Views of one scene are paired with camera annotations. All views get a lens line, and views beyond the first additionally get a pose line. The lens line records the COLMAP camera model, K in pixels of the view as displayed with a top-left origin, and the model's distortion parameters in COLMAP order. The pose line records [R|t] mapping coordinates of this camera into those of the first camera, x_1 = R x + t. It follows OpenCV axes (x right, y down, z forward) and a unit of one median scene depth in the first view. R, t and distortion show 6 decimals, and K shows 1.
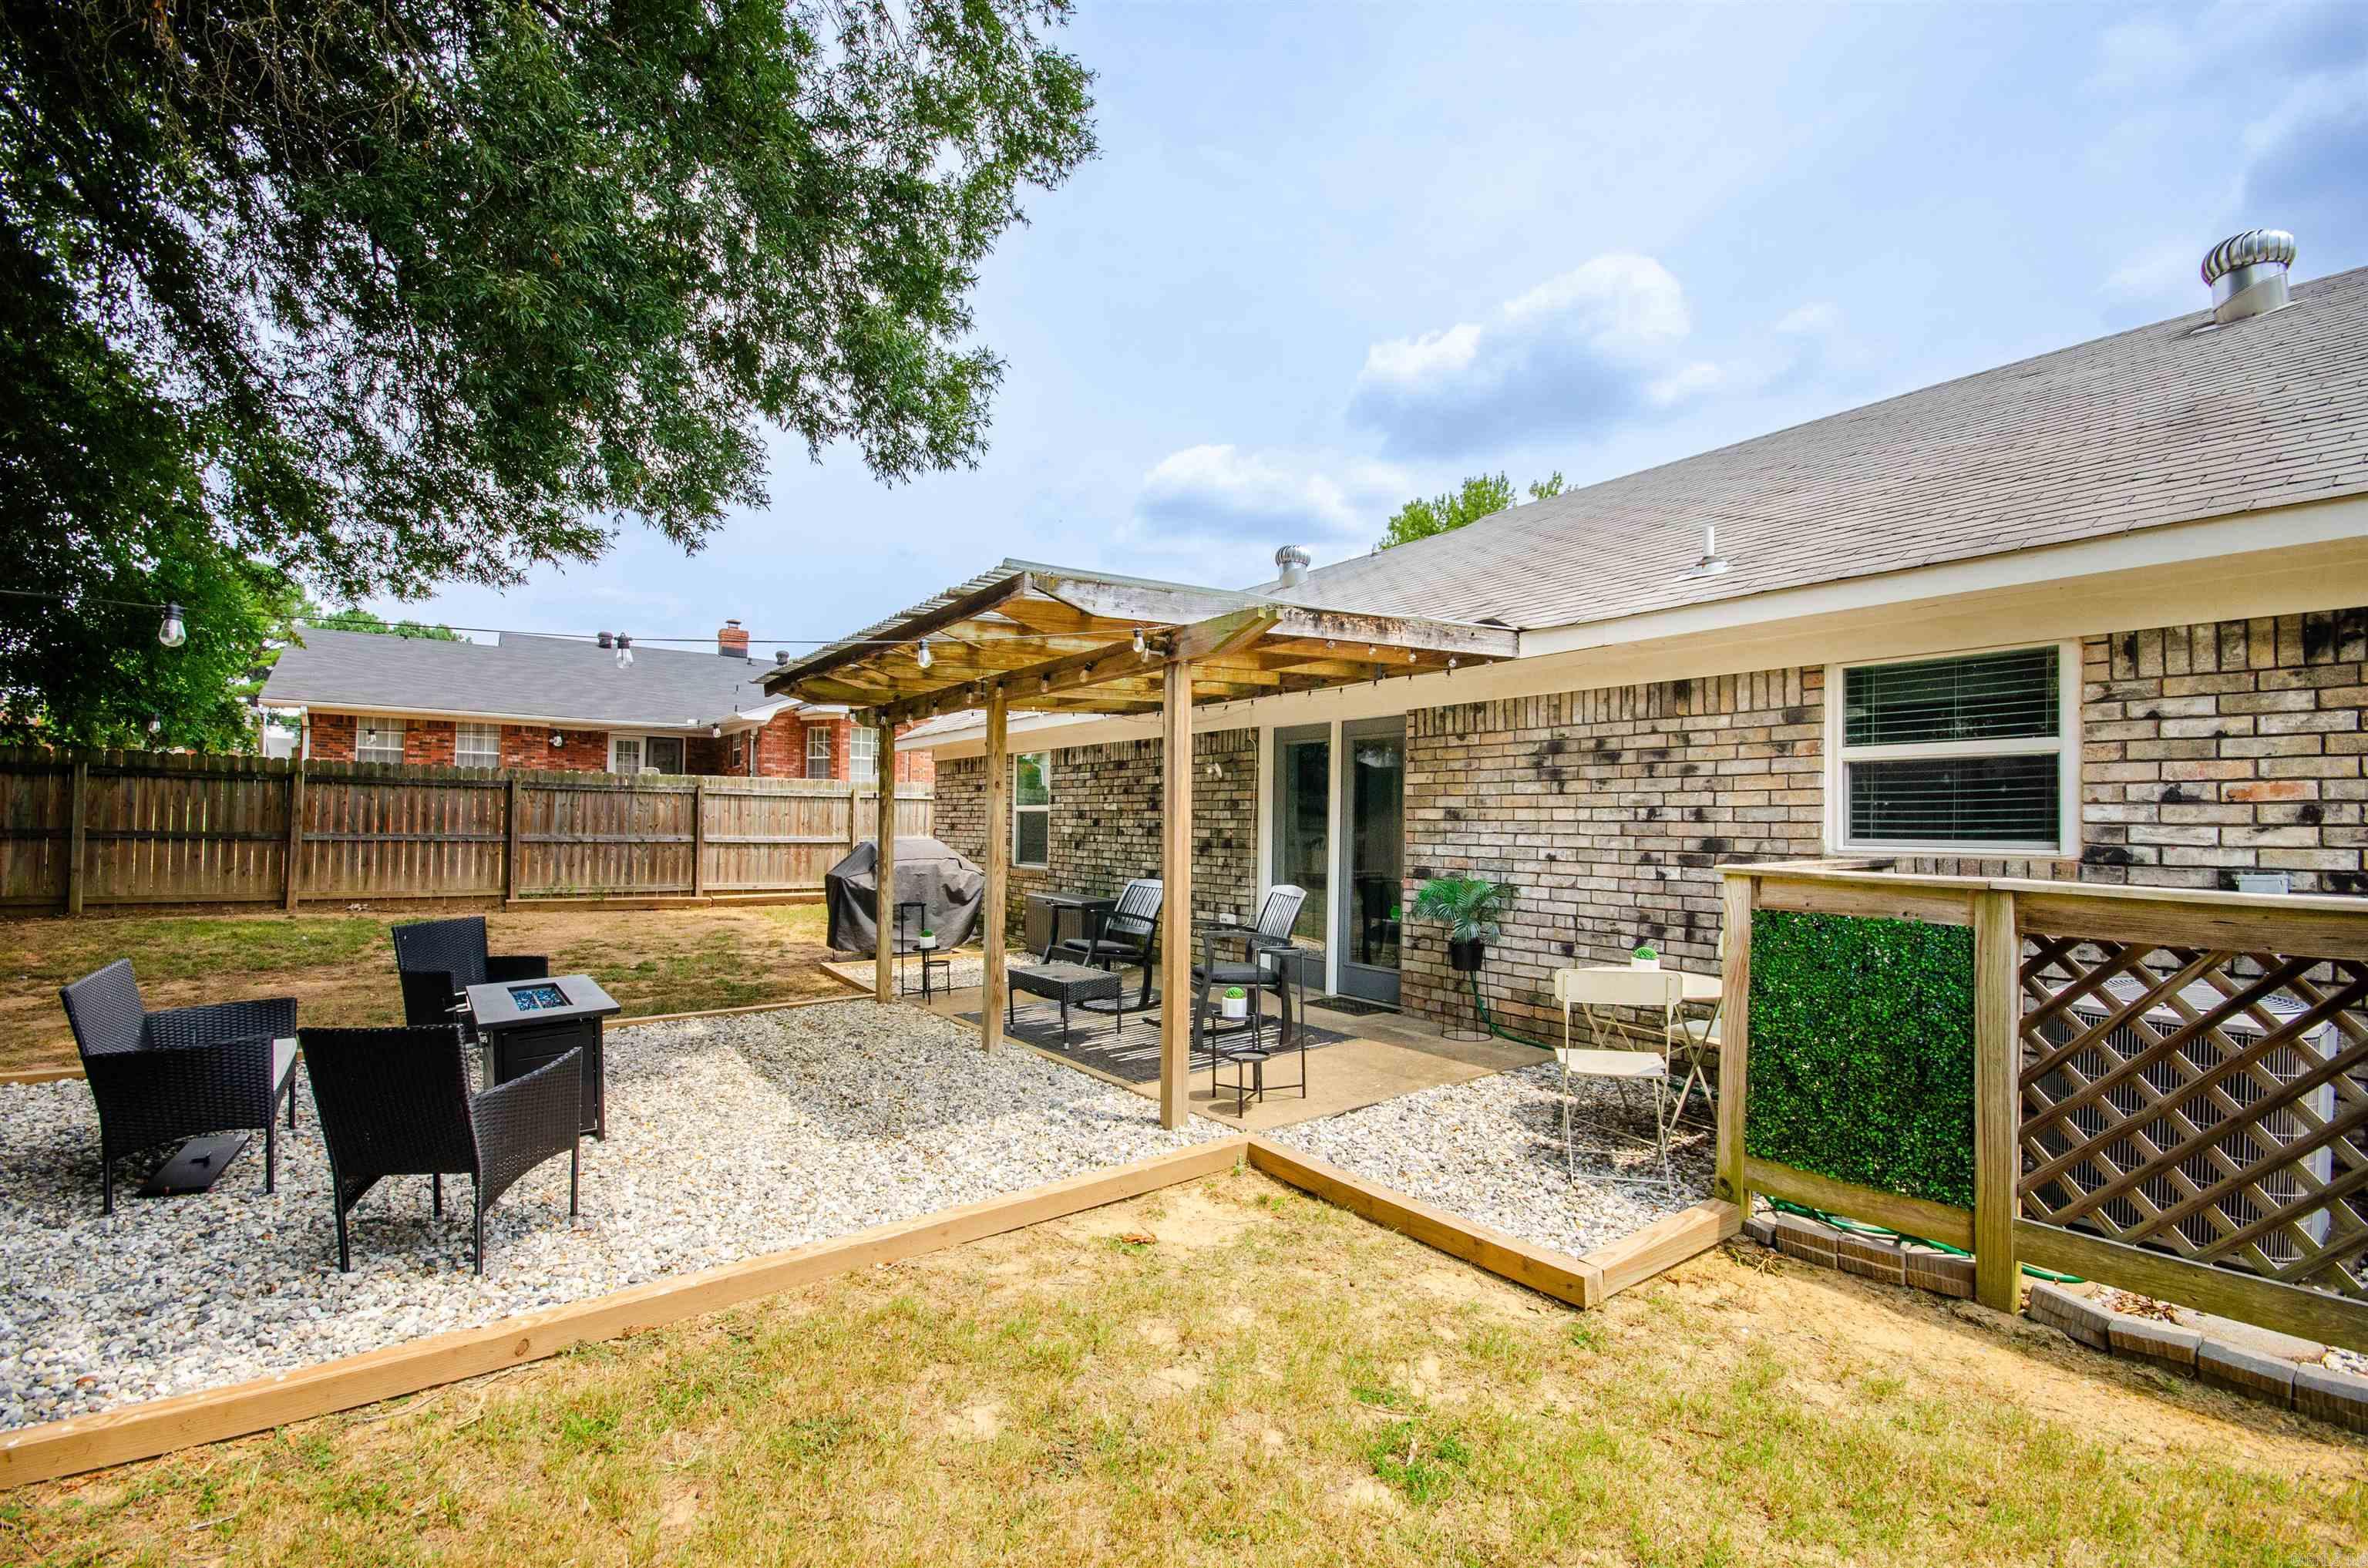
lens RADIAL K [[1042.3, 0, 1151.6], [0, 1042.3, 801.6], [0, 0, 1]] dist [-0.003643, -0.002945]
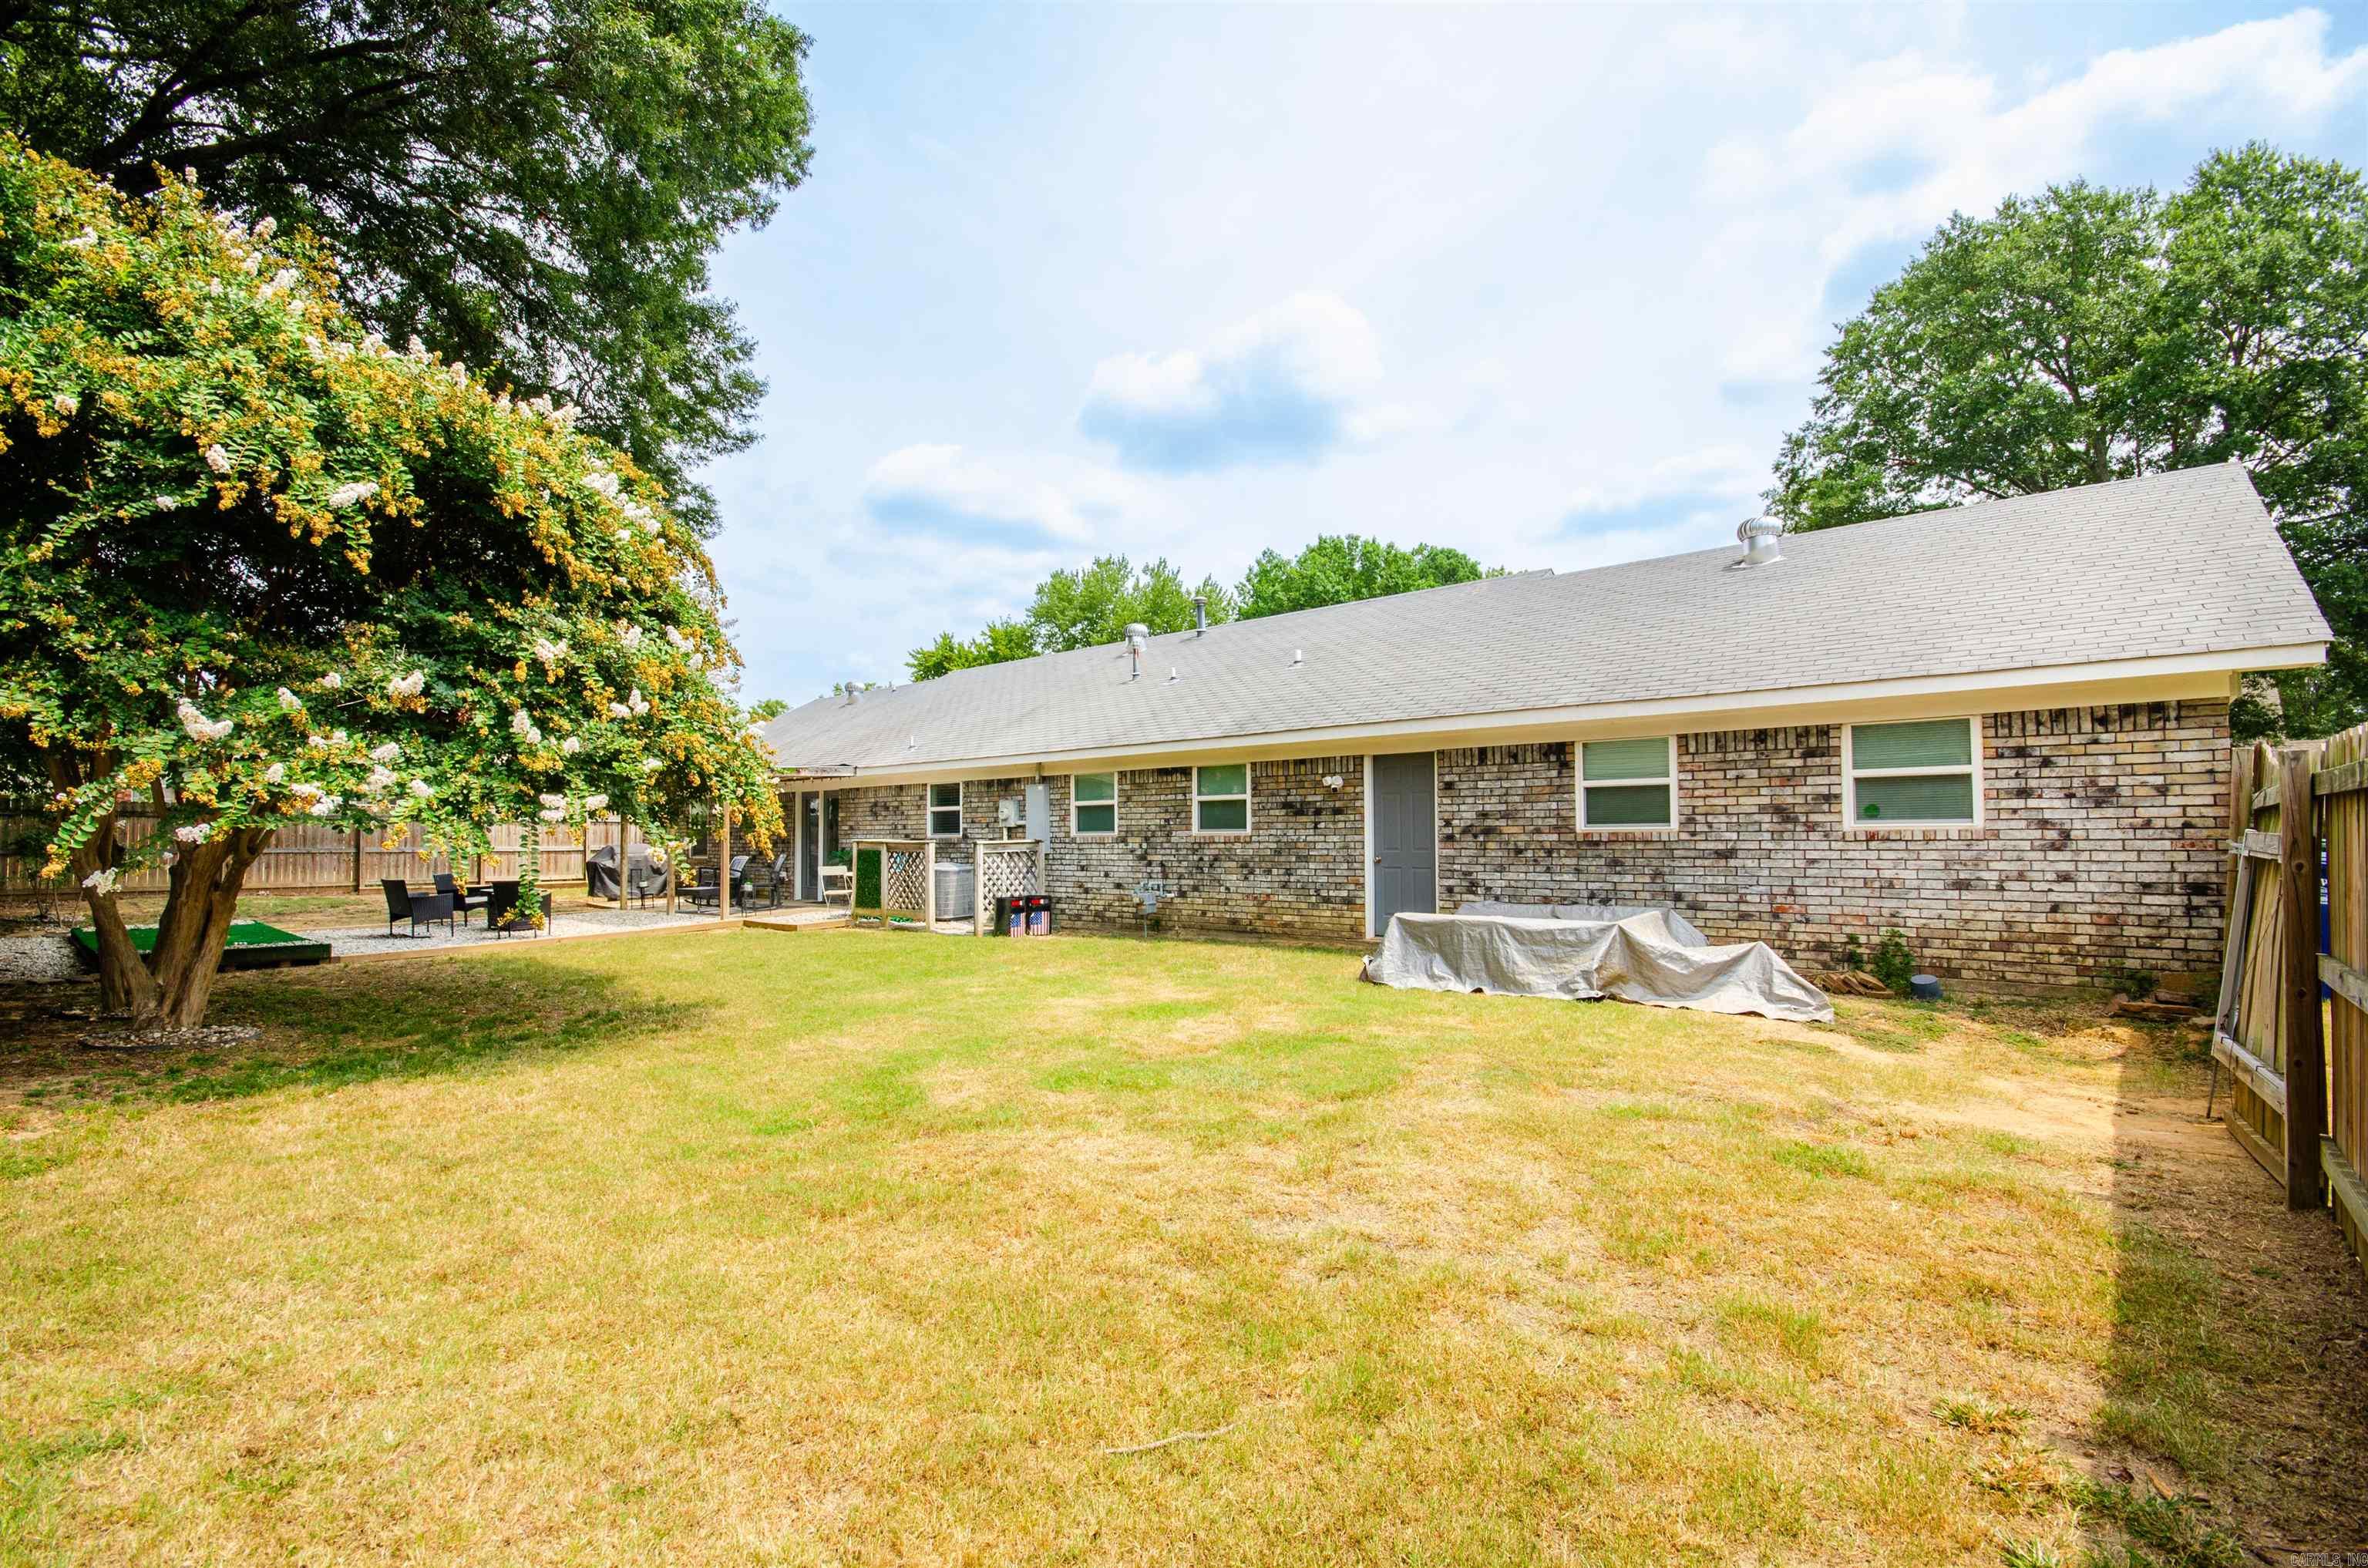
lens RADIAL K [[1042.3, 0, 1158.7], [0, 1042.3, 817.5], [0, 0, 1]] dist [-0.003643, -0.002945]
pose [[0.965365, -0.015097, 0.260465, 0.366486], [0.013791, 0.999881, 0.006842, -0.023177], [-0.260537, -0.003013, 0.965459, -1.924787]]
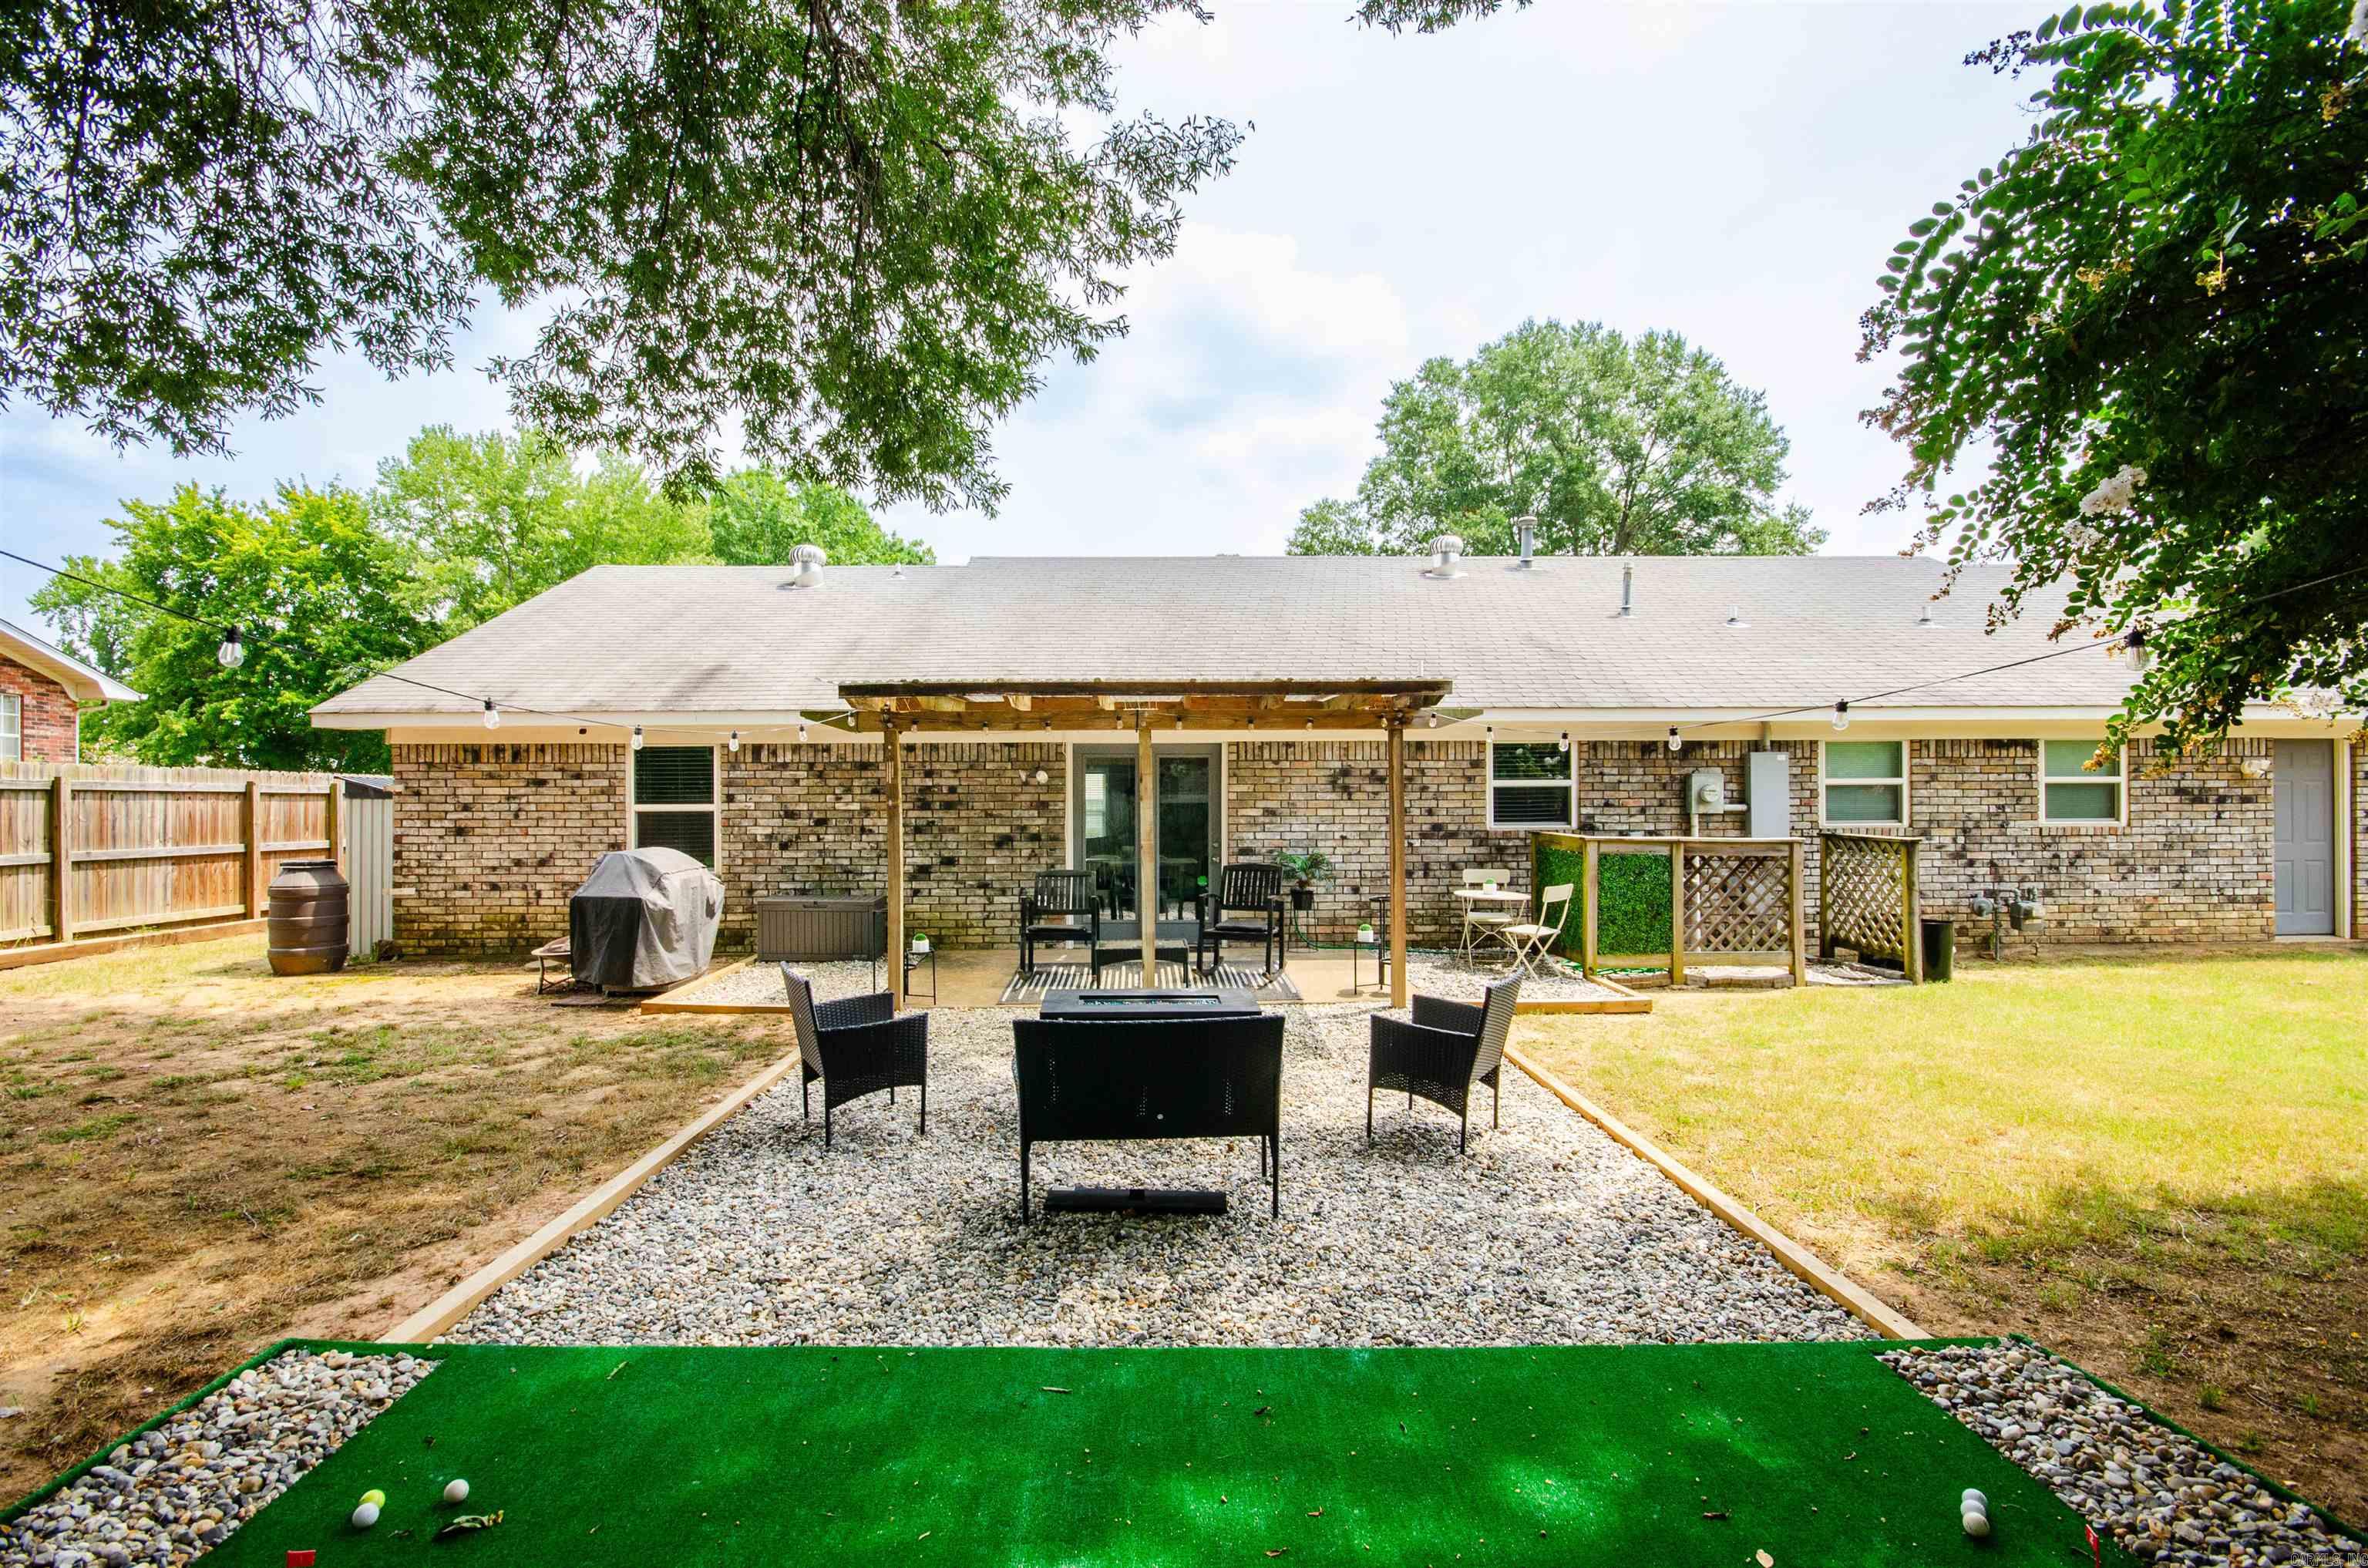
lens RADIAL K [[1042.3, 0, 1170.0], [0, 1042.3, 814.4], [0, 0, 1]] dist [-0.003643, -0.002945]
pose [[0.547812, -0.011957, 0.836516, -1.118519], [-0.006438, 0.999808, 0.018507, -0.012624], [-0.836576, -0.015524, 0.547630, 0.280399]]
